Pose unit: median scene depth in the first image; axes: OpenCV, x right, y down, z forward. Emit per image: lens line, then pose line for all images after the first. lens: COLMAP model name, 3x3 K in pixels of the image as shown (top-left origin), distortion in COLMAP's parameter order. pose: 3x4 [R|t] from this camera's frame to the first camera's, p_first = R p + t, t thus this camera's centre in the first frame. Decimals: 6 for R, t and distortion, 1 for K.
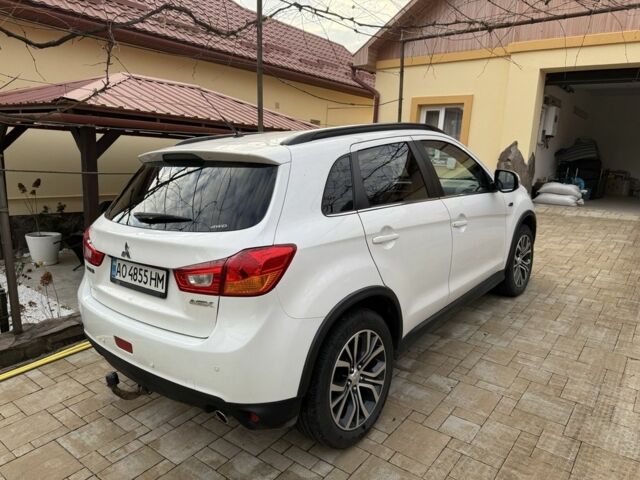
lens RADIAL K [[458.1, 0, 310.7], [0, 458.1, 232.9], [0, 0, 1]] dist [0.011924, -0.011448]
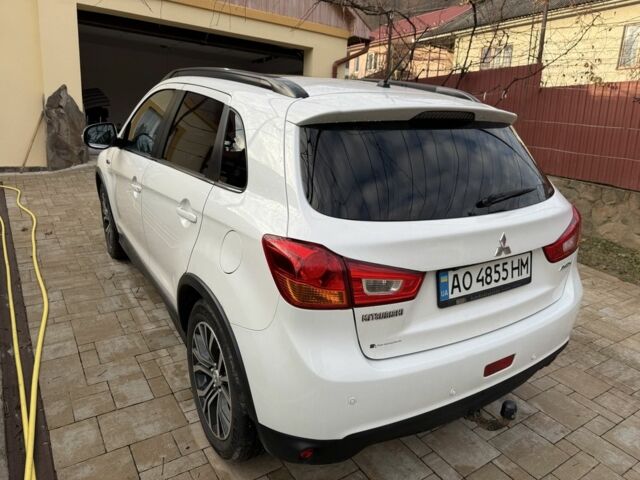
lens RADIAL K [[458.1, 0, 321.9], [0, 458.1, 240.2], [0, 0, 1]] dist [0.011924, -0.011448]
pose [[0.271501, -0.229447, 0.934688, -1.151927], [0.104583, 0.972449, 0.208339, -0.153271], [-0.956739, 0.041188, 0.288017, 1.042545]]
